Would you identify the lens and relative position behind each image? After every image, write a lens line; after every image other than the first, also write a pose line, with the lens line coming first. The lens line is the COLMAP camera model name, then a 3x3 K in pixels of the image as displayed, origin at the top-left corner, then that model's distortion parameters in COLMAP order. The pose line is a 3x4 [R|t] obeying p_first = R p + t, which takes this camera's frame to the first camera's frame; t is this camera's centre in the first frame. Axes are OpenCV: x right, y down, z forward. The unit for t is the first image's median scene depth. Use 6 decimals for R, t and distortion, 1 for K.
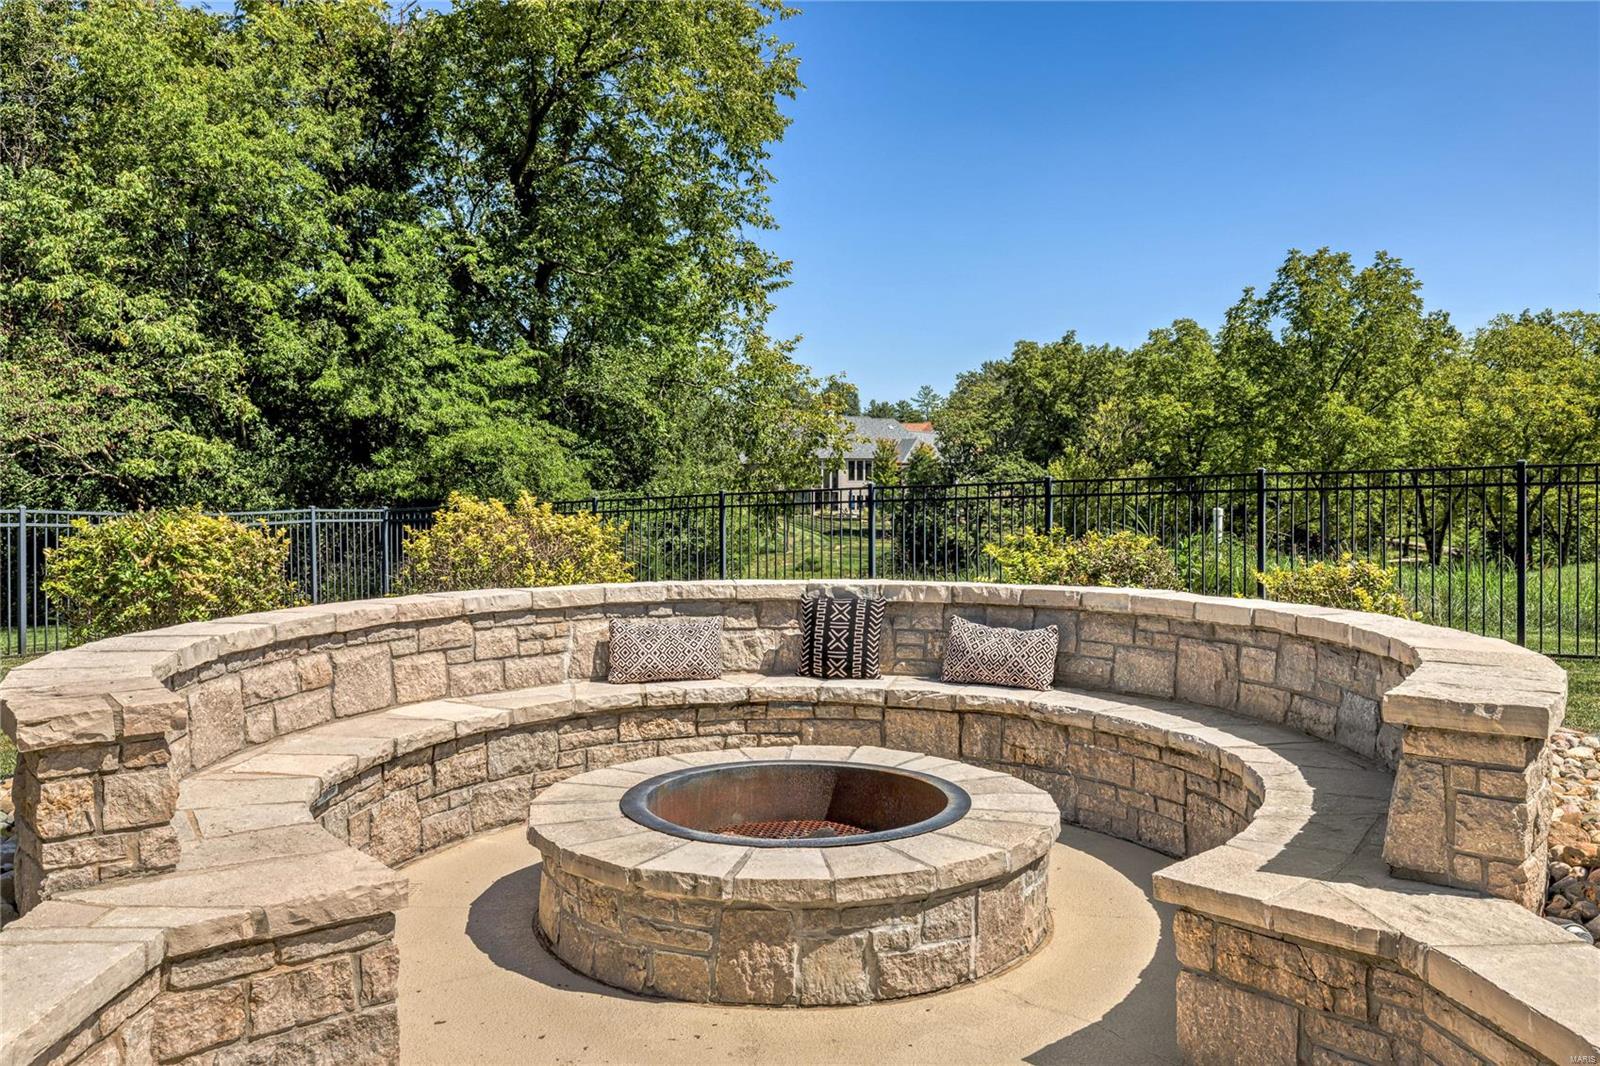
lens RADIAL K [[1199.8, 0, 799.3], [0, 1199.8, 529.0], [0, 0, 1]] dist [-0.014011, -0.007178]
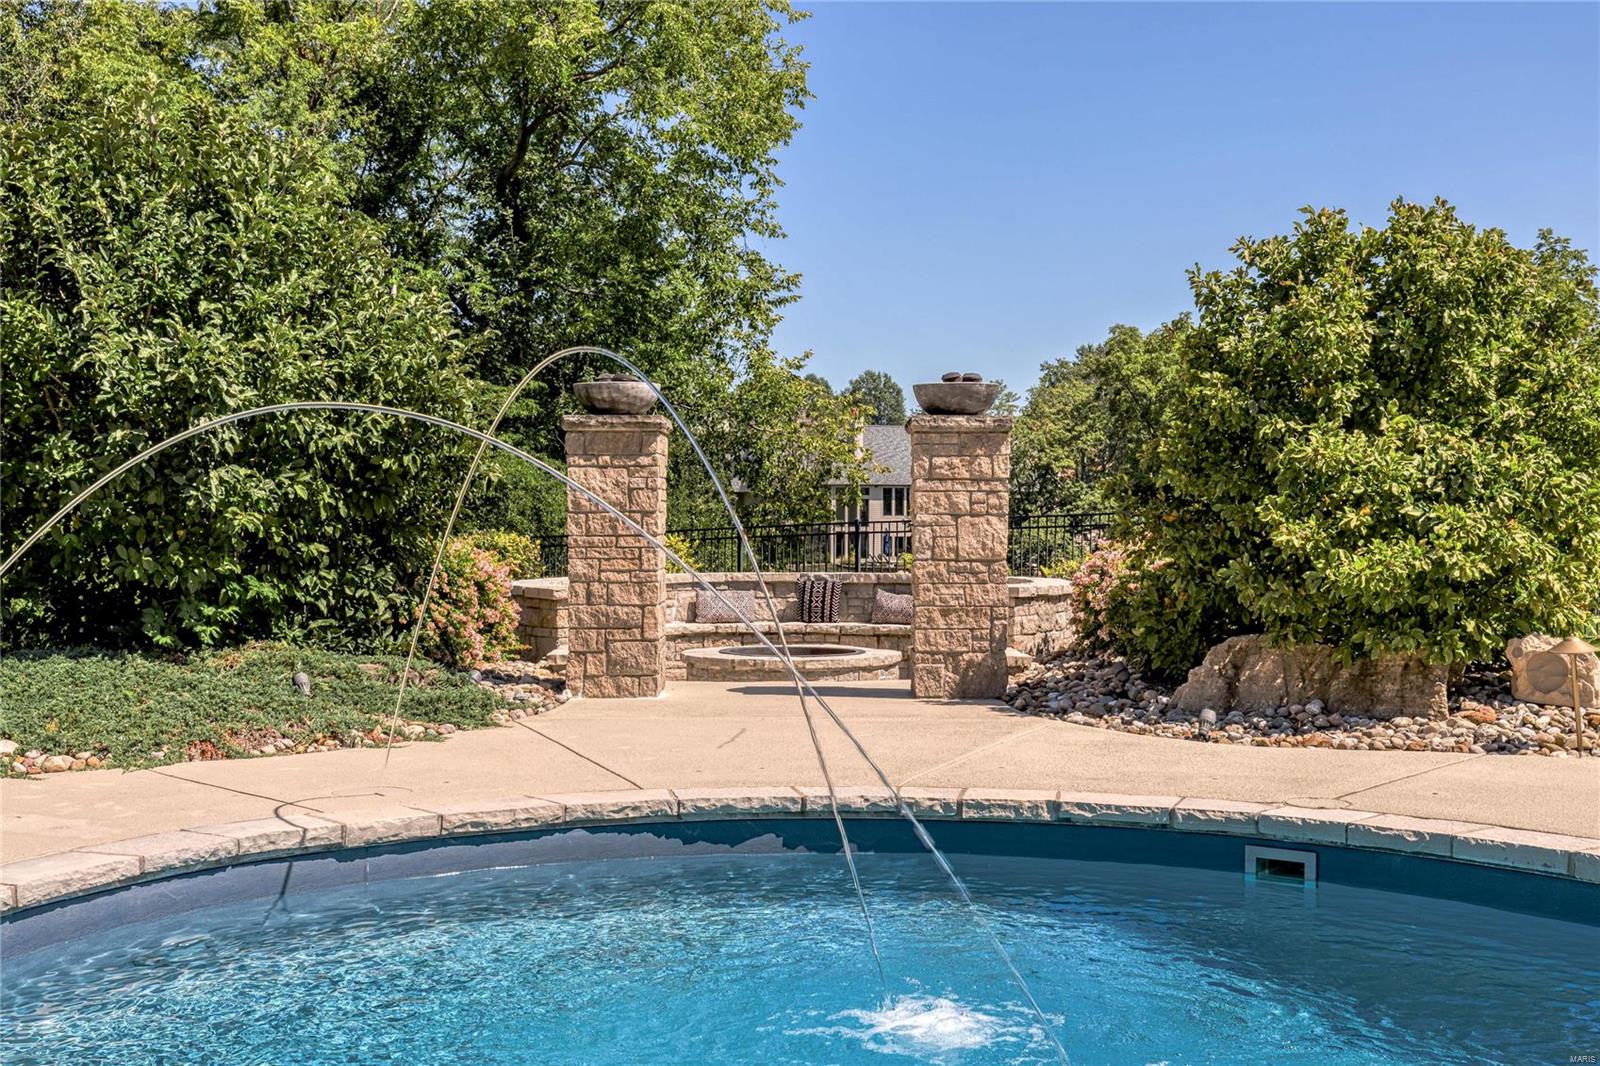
lens RADIAL K [[1671.9, 0, 799.9], [0, 1671.9, 534.2], [0, 0, 1]] dist [0.019773, 0.000000]
pose [[0.999959, 0.002542, -0.008682, 0.004894], [-0.002794, 0.999570, -0.029186, 0.010769], [0.008604, 0.029209, 0.999536, -0.279230]]
